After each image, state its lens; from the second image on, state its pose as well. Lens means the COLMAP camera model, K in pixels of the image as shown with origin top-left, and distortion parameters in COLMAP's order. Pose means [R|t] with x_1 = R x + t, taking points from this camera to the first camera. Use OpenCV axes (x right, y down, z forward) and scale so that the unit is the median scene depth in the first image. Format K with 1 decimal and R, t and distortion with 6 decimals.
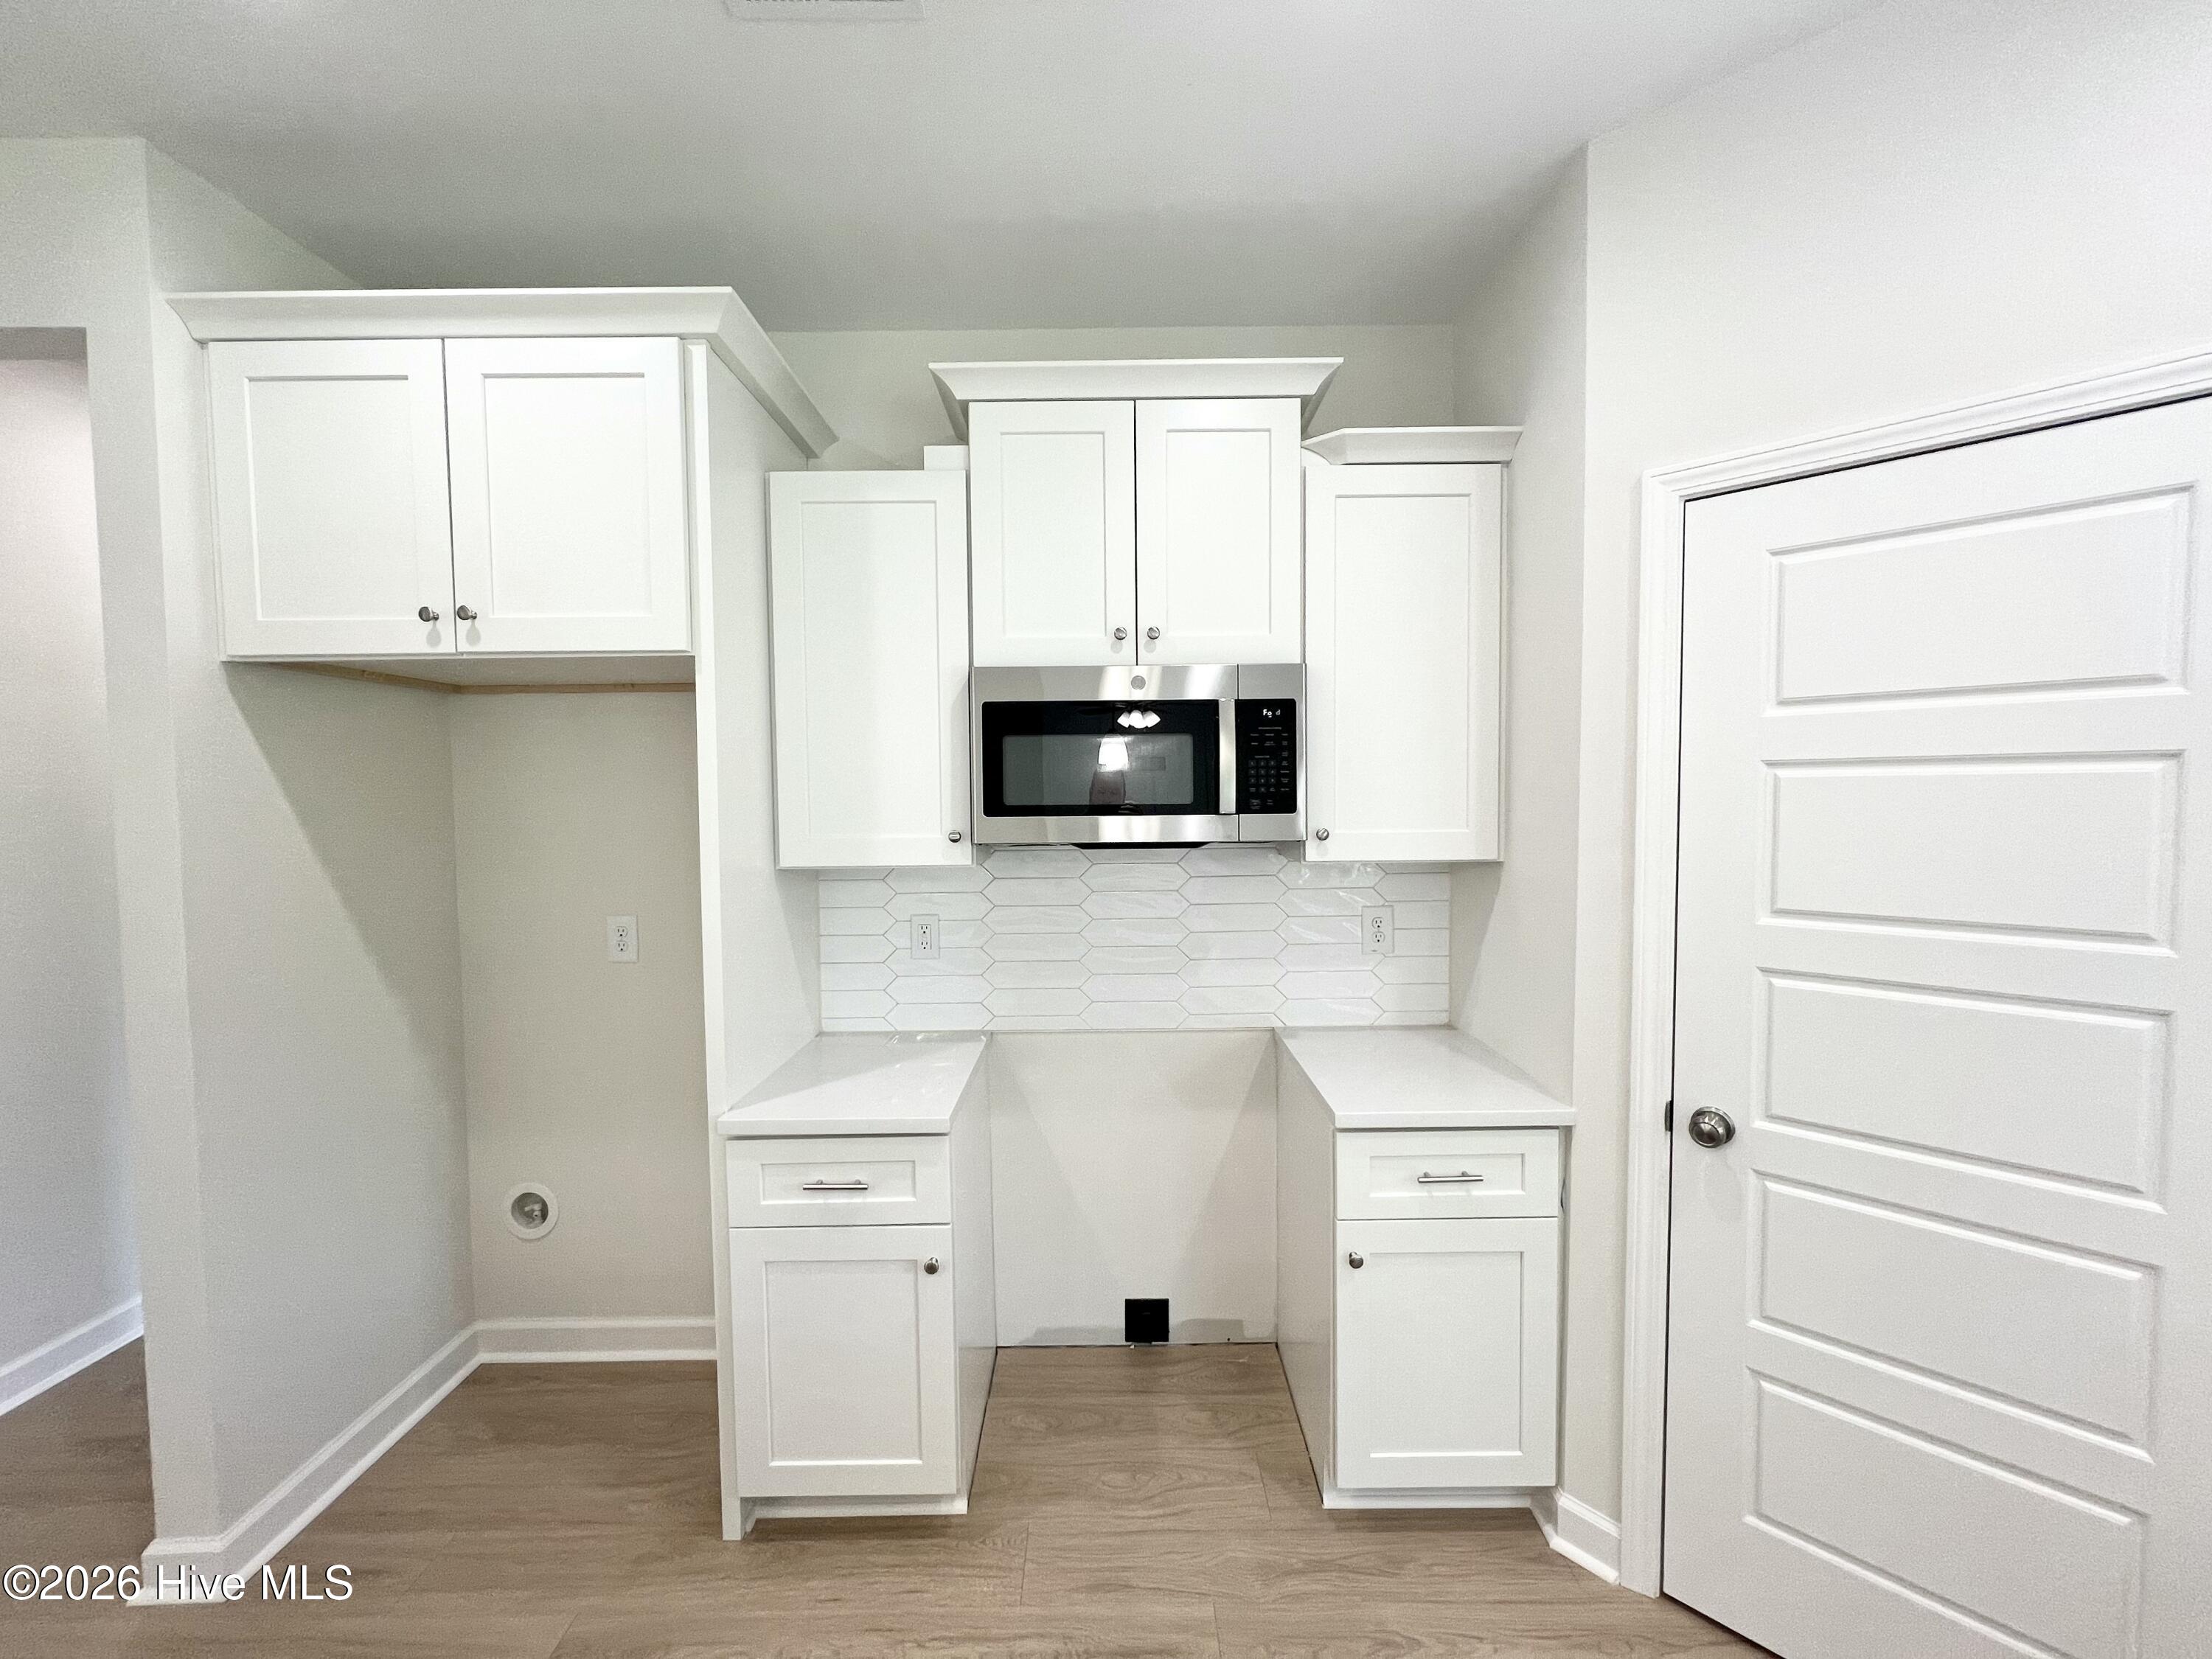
lens RADIAL K [[888.6, 0, 1107.6], [0, 888.6, 834.8], [0, 0, 1]] dist [-0.000558, 0.000466]
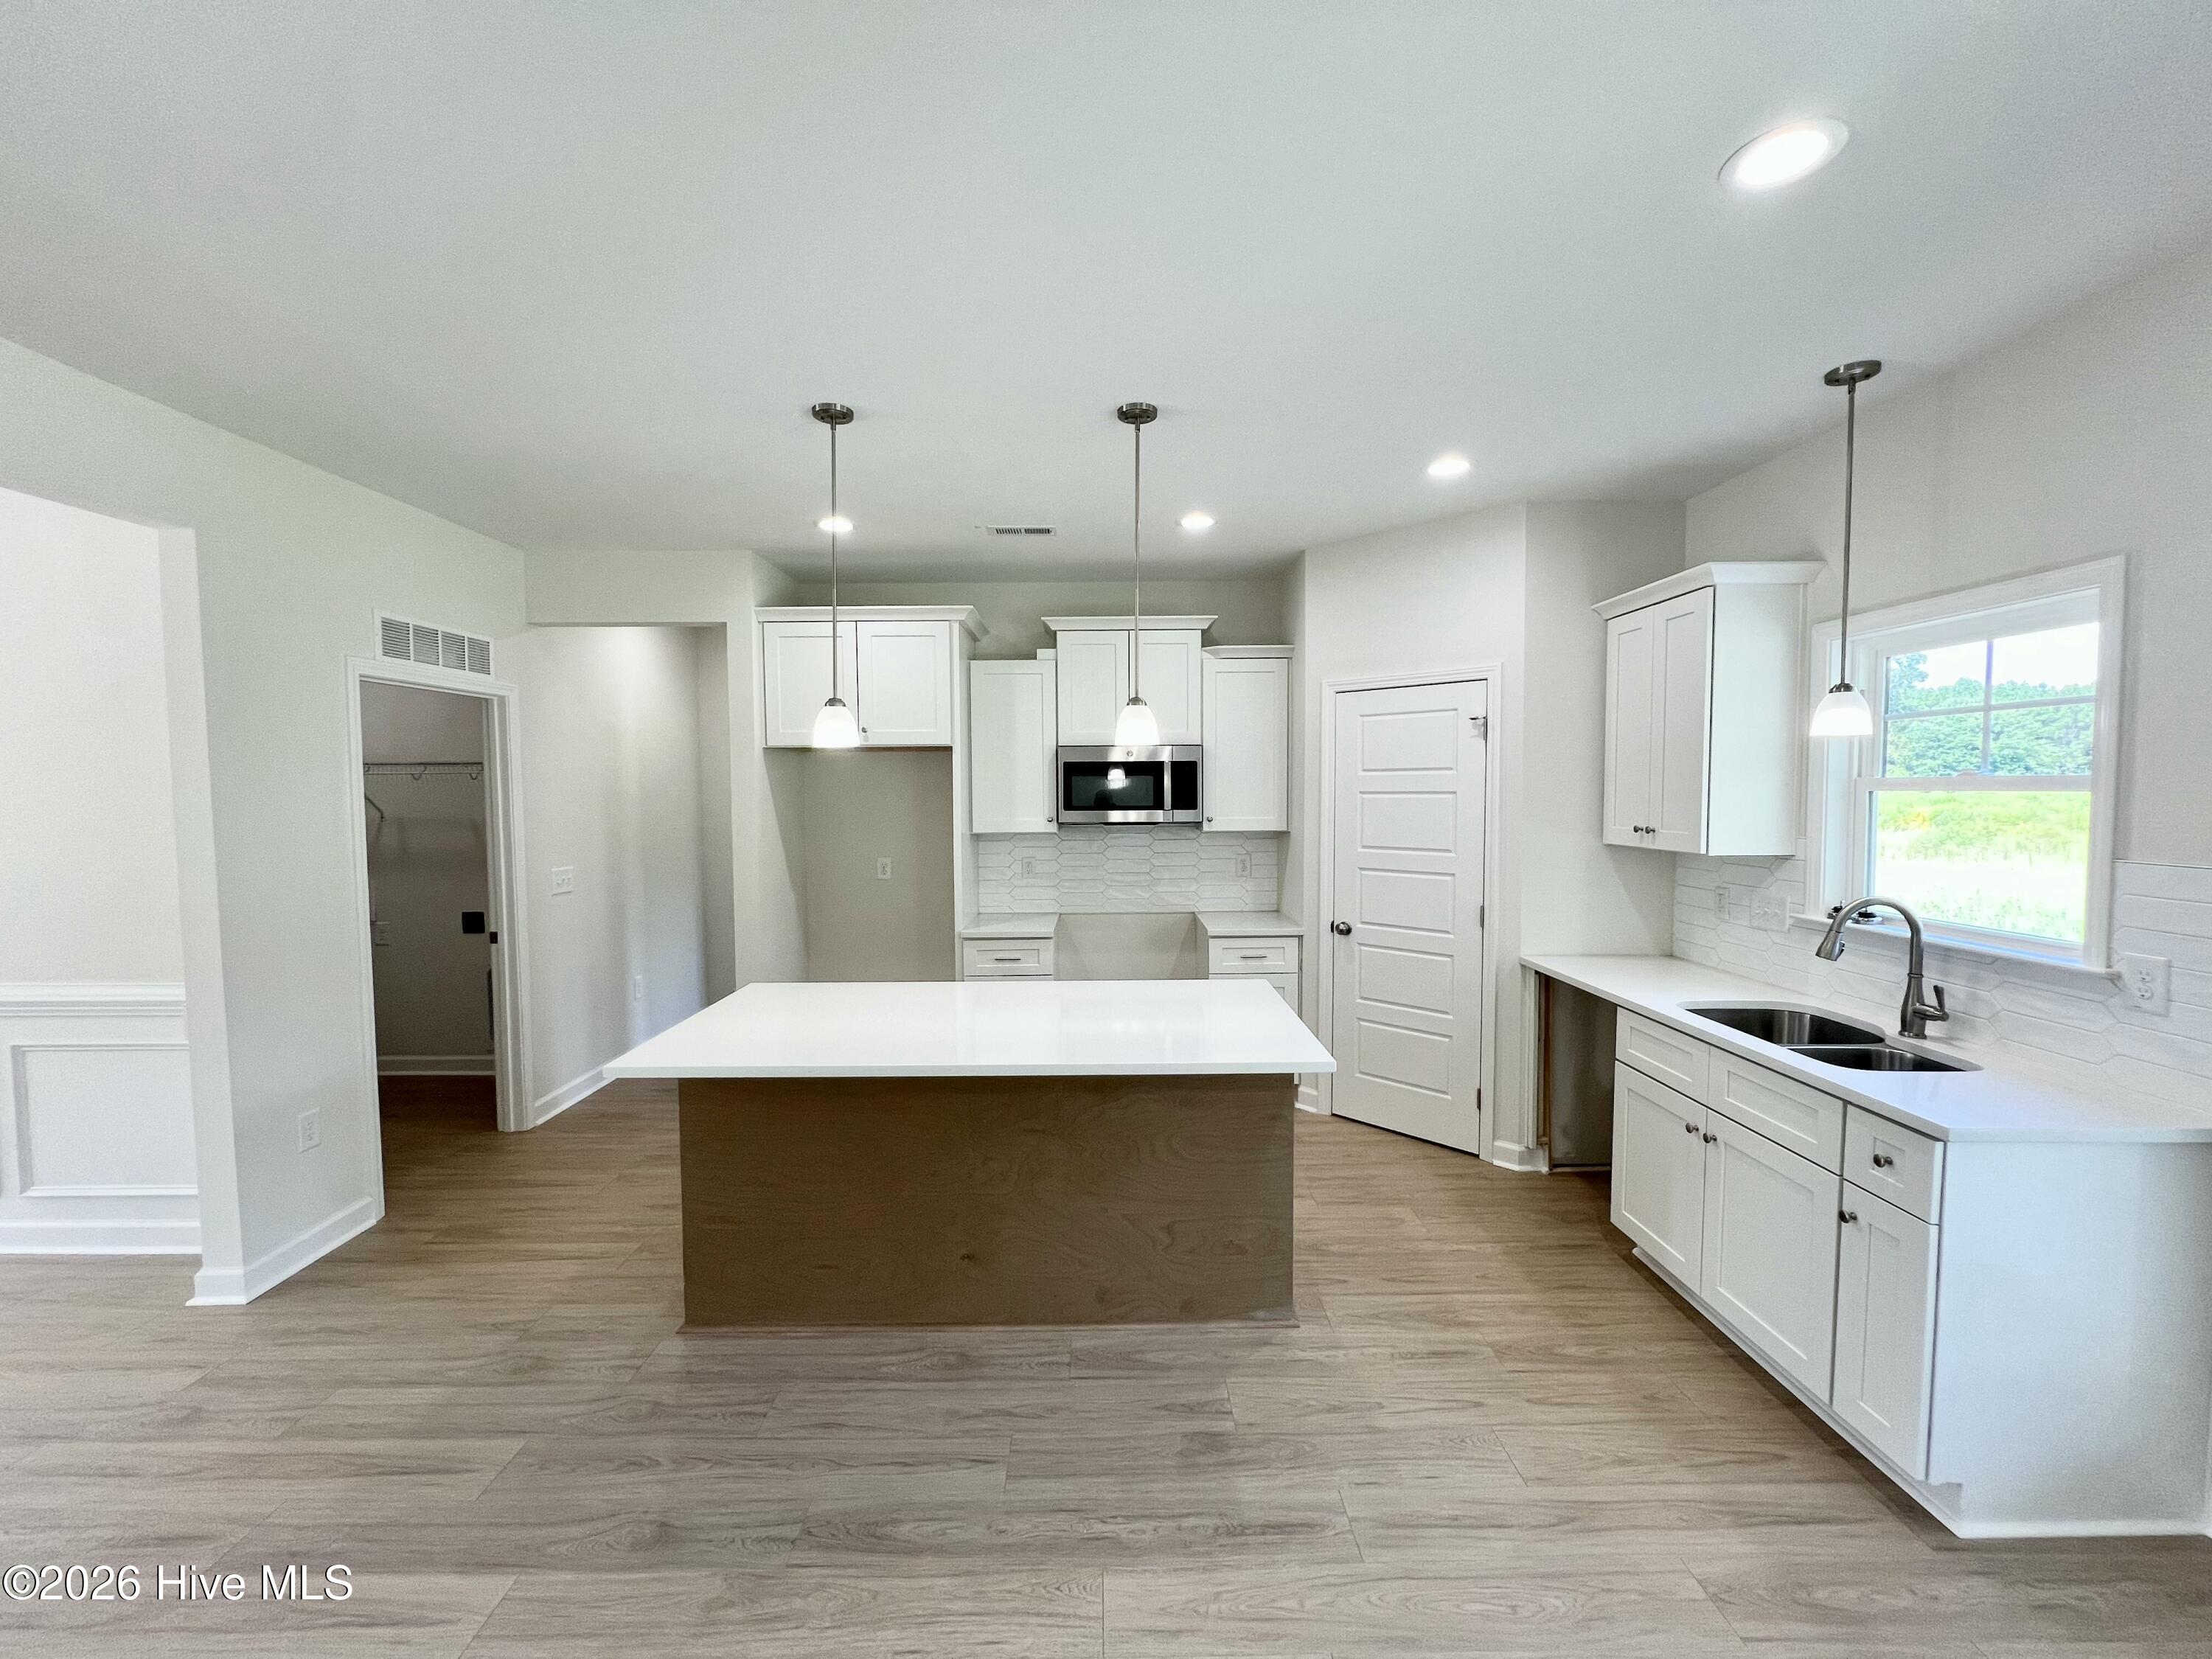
lens RADIAL K [[882.2, 0, 1104.1], [0, 882.2, 833.6], [0, 0, 1]] dist [-0.001651, -0.000376]
pose [[0.999993, 0.003436, 0.001661, -0.037208], [-0.003446, 0.999976, 0.006039, 0.026008], [-0.001641, -0.006044, 0.999980, -1.347338]]
